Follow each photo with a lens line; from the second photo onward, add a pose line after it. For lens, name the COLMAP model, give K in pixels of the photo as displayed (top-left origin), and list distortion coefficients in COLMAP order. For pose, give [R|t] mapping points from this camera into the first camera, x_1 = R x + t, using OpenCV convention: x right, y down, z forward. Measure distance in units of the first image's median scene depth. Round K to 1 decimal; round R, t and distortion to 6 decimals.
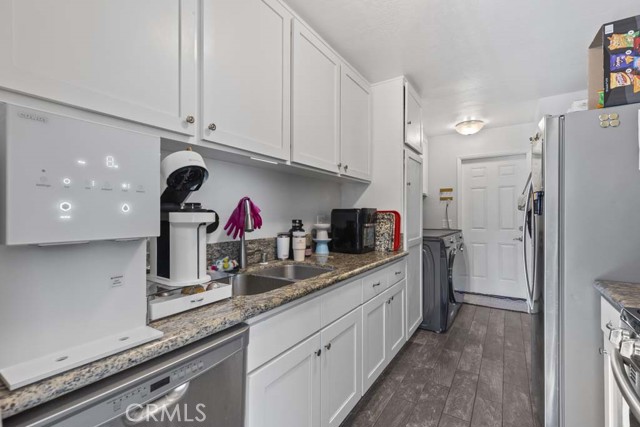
lens RADIAL K [[287.1, 0, 318.9], [0, 287.1, 215.8], [0, 0, 1]] dist [0.006006, -0.000049]
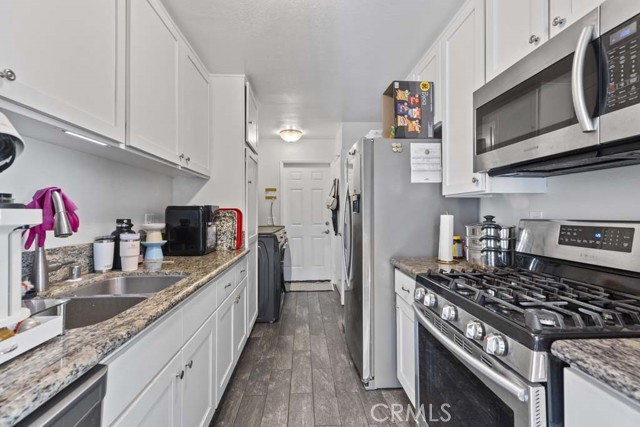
lens RADIAL K [[287.1, 0, 318.3], [0, 287.1, 210.9], [0, 0, 1]] dist [0.006006, -0.000049]
pose [[0.806270, 0.001823, 0.591545, -0.112974], [0.004141, 0.999953, -0.008725, 0.000523], [-0.591533, 0.009484, 0.806225, 0.044781]]
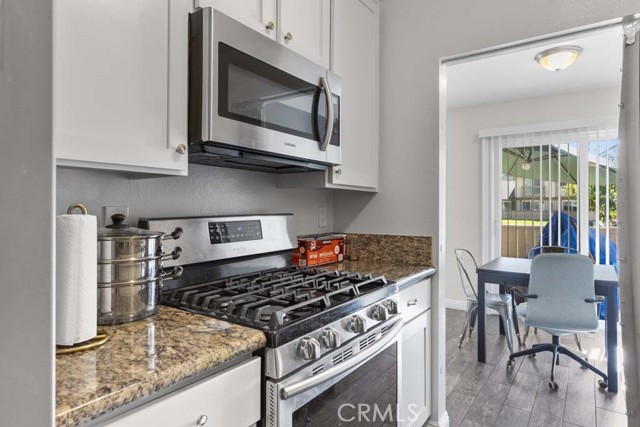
lens RADIAL K [[393.0, 0, 317.6], [0, 393.0, 200.0], [0, 0, 1]] dist [-0.002636, -0.000159]
pose [[-0.999525, -0.005684, 0.030304, 0.420705], [-0.005974, 0.999937, -0.009491, -0.008121], [-0.030248, -0.009668, -0.999496, 0.929484]]
